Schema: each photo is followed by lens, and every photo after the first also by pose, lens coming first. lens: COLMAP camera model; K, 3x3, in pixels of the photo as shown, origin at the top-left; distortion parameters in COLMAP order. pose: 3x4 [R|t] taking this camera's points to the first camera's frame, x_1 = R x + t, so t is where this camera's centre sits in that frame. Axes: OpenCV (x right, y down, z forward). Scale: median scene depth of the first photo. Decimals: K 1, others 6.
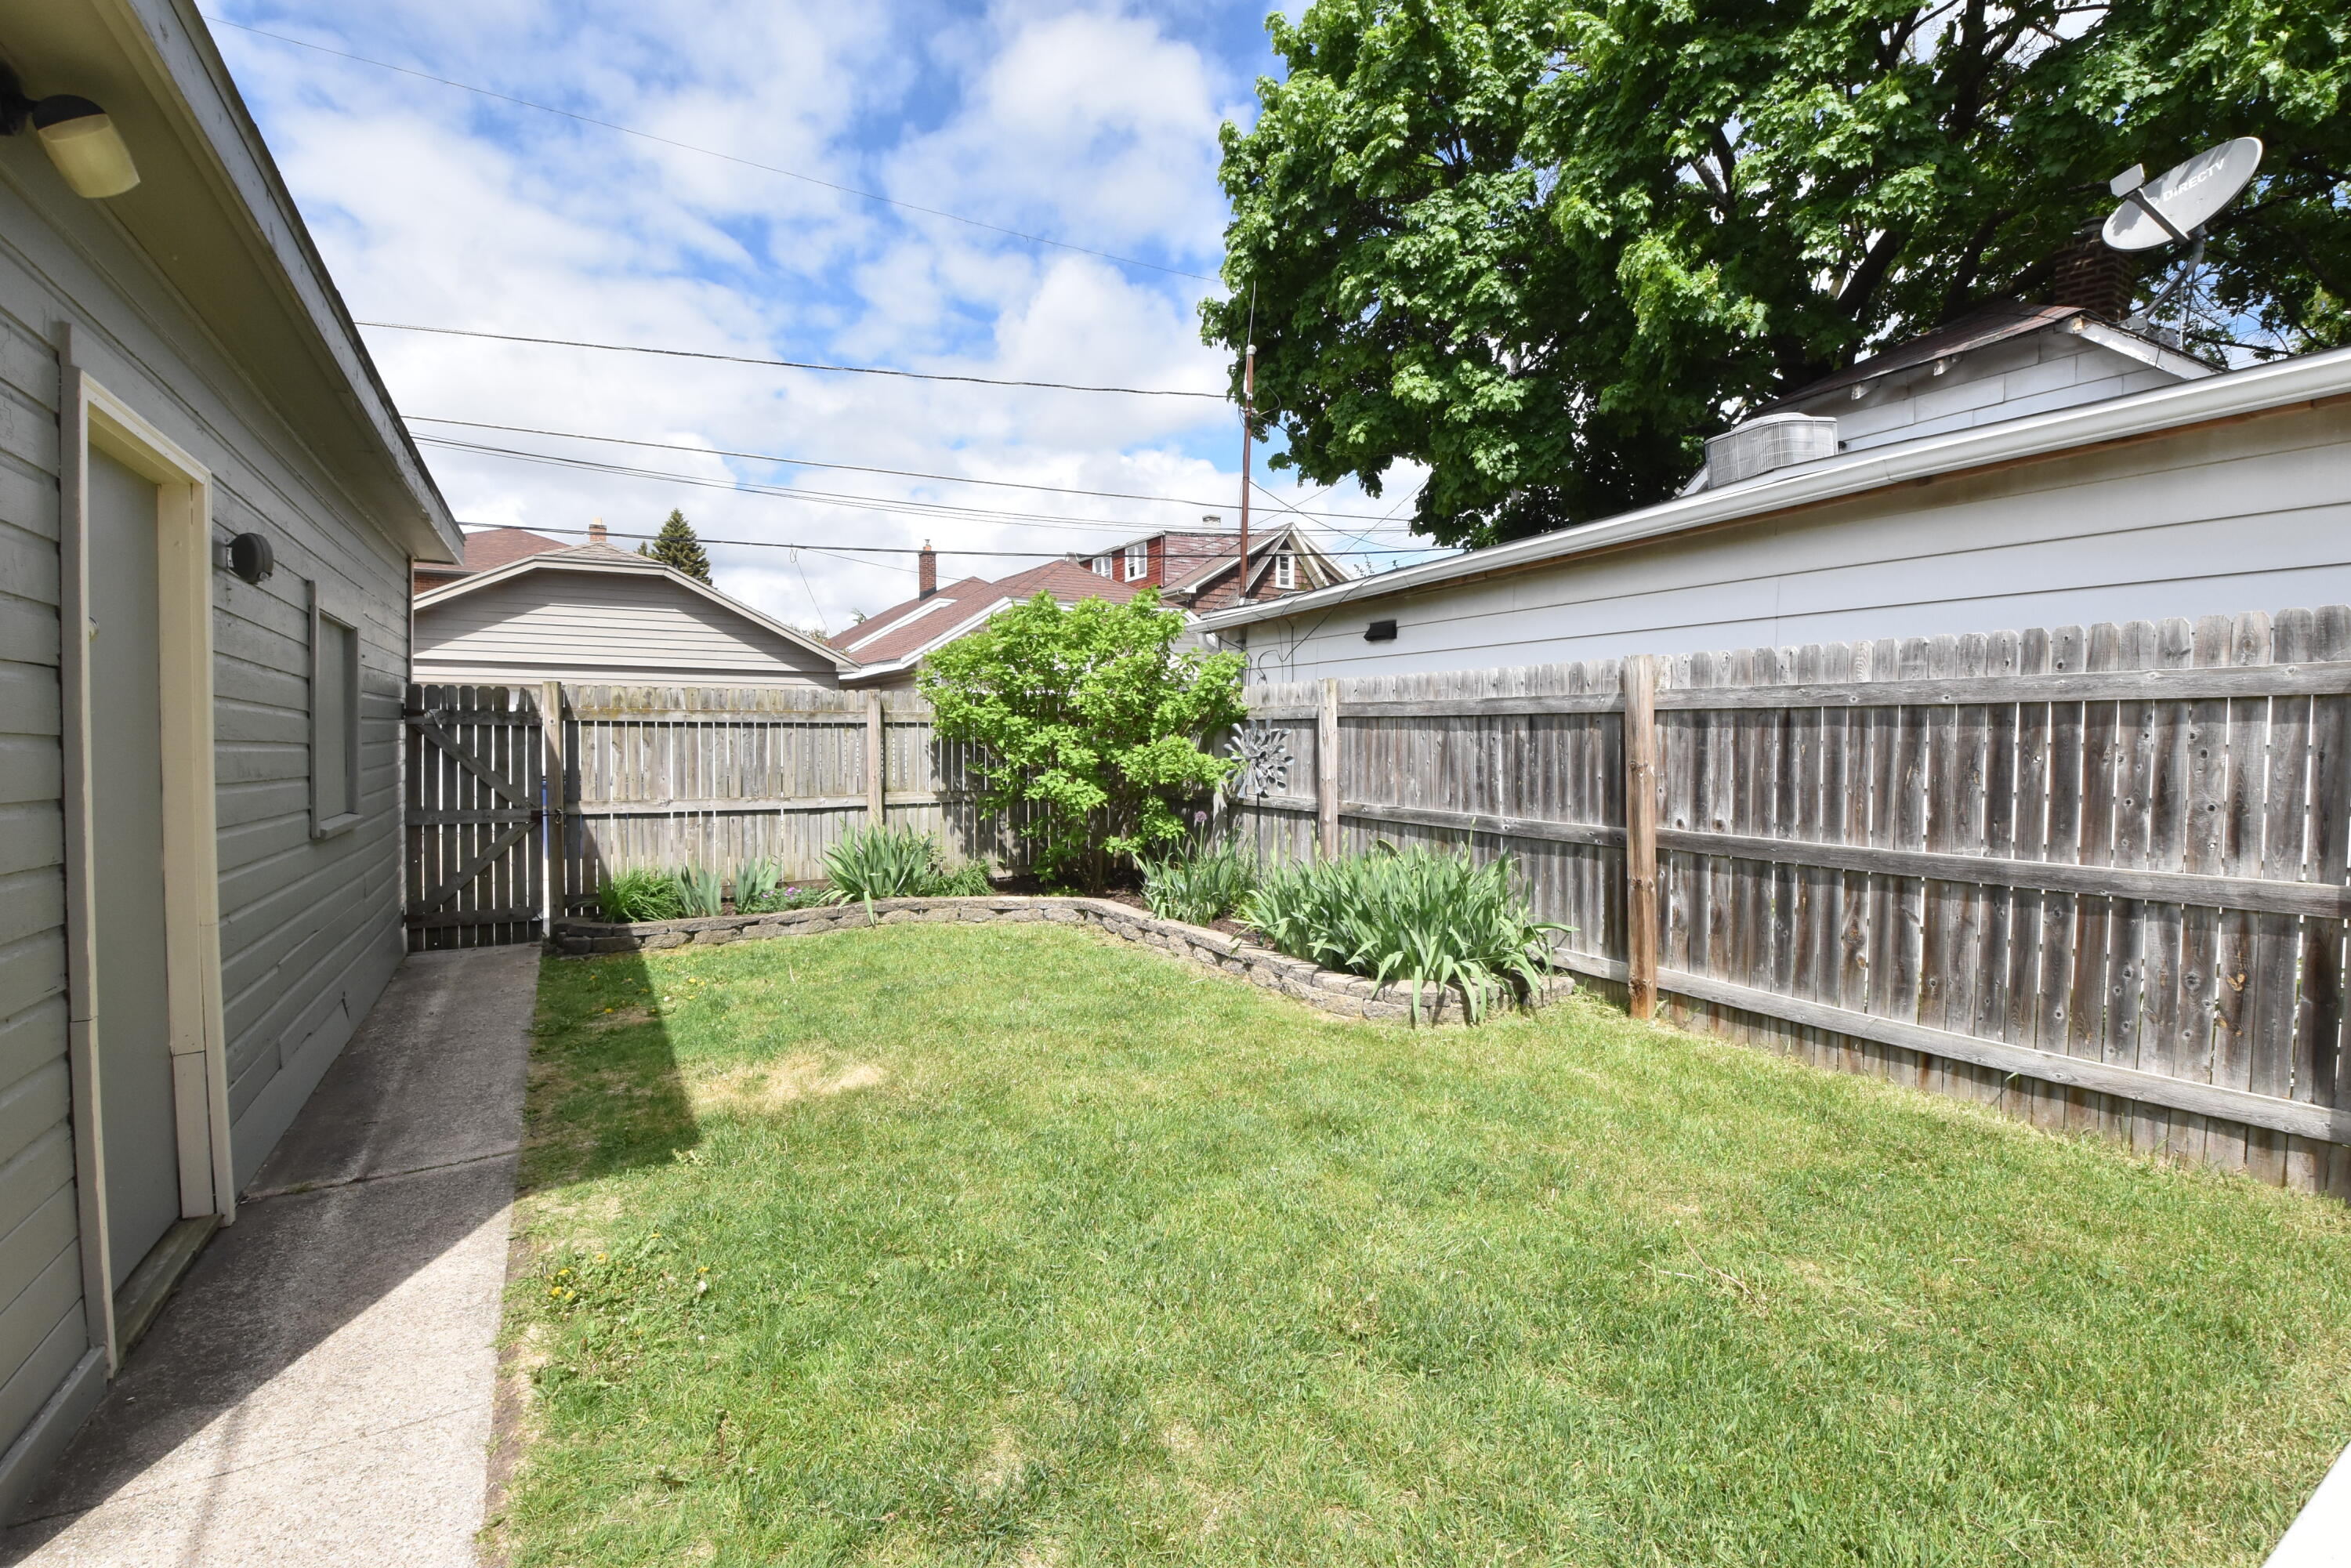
lens RADIAL K [[1041.2, 0, 1172.8], [0, 1041.2, 778.3], [0, 0, 1]] dist [0.002705, -0.016115]
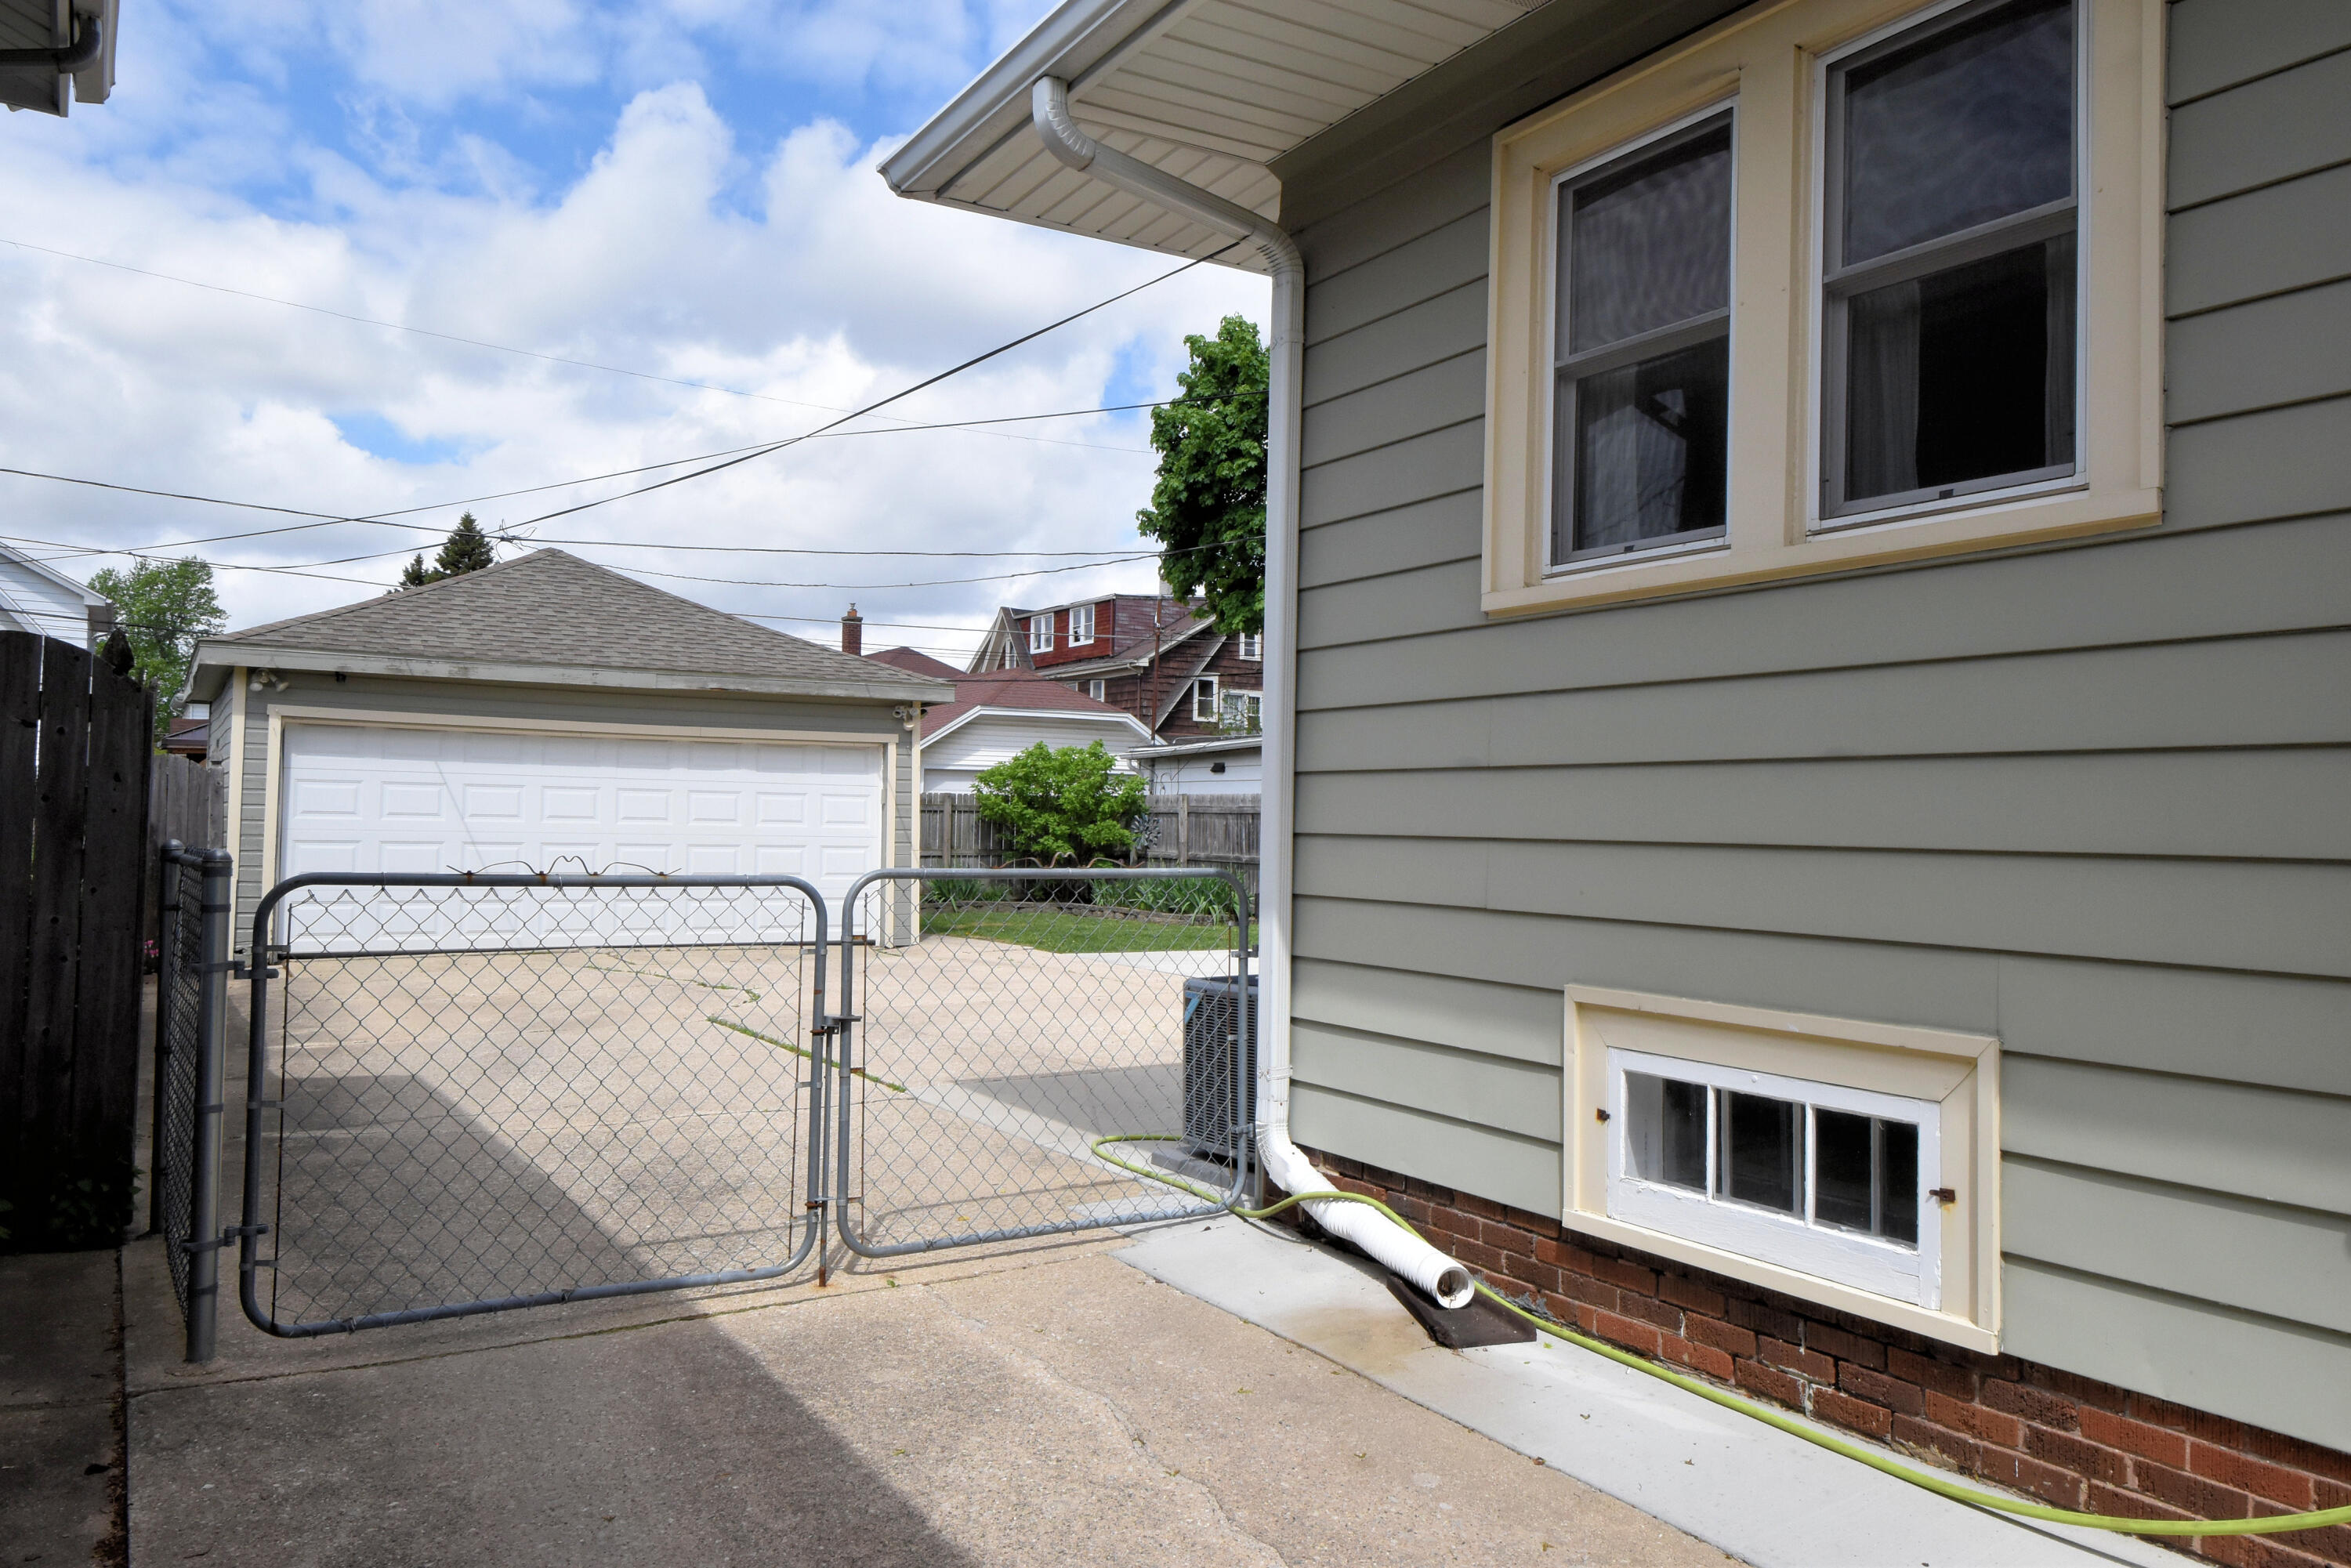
lens RADIAL K [[1643.5, 0, 1177.2], [0, 1643.5, 773.7], [0, 0, 1]] dist [-0.001549, 0.066881]
pose [[0.999383, 0.019165, 0.029437, 0.037847], [-0.016919, 0.997059, -0.074747, 0.105364], [-0.030783, 0.074203, 0.996768, -2.187832]]
